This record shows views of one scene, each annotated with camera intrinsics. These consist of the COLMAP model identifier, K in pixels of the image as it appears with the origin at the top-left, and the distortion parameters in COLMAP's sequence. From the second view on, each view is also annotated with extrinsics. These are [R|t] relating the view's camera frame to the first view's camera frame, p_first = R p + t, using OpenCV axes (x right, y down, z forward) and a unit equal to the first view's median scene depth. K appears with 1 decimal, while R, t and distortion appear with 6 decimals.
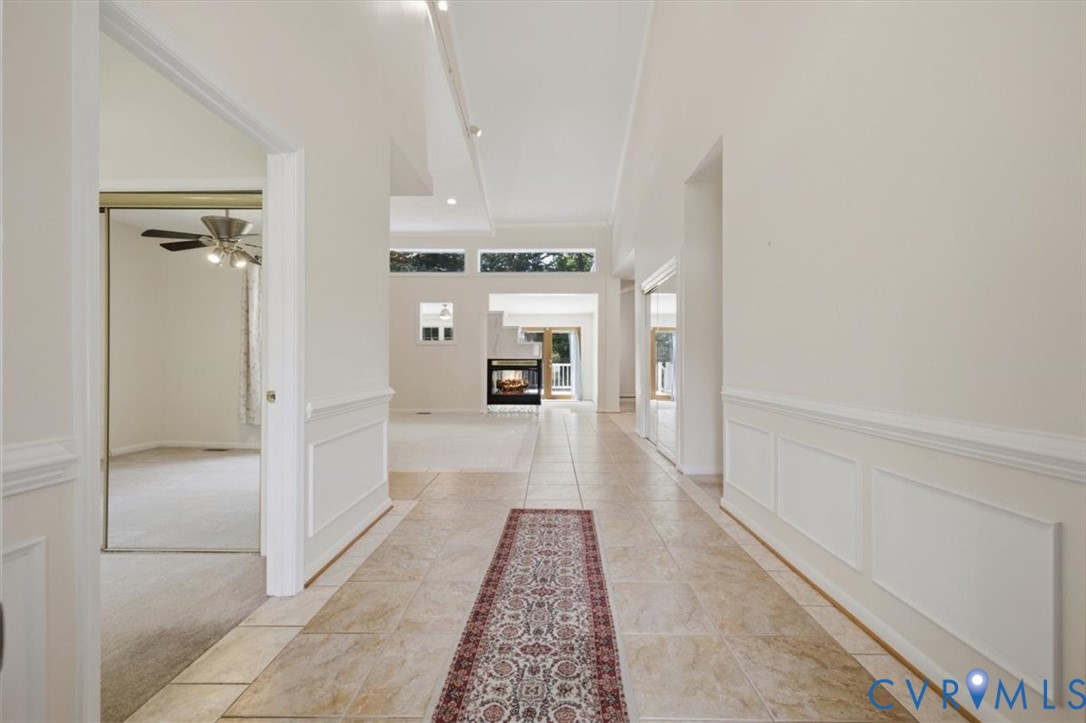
lens RADIAL K [[461.4, 0, 543.9], [0, 461.4, 359.3], [0, 0, 1]] dist [0.006766, -0.000455]
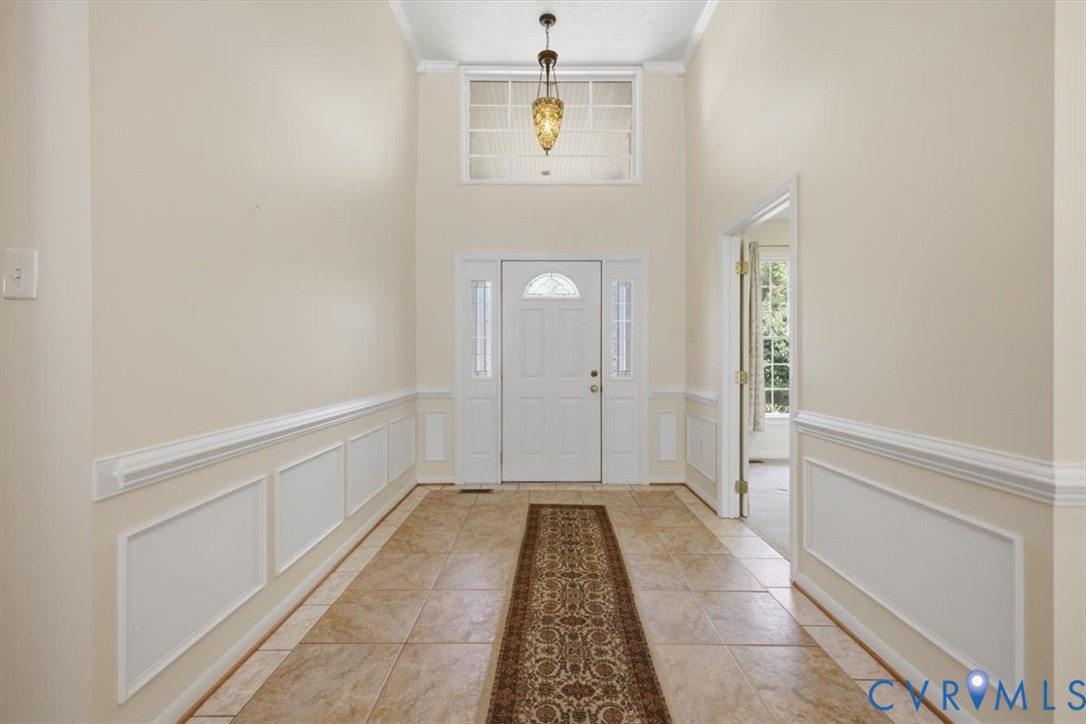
lens RADIAL K [[461.4, 0, 543.9], [0, 461.4, 360.1], [0, 0, 1]] dist [0.006766, -0.000455]
pose [[-0.999917, -0.001139, -0.012871, 0.081438], [-0.001192, 0.999991, 0.004151, -0.032089], [0.012866, 0.004166, -0.999909, 2.133831]]
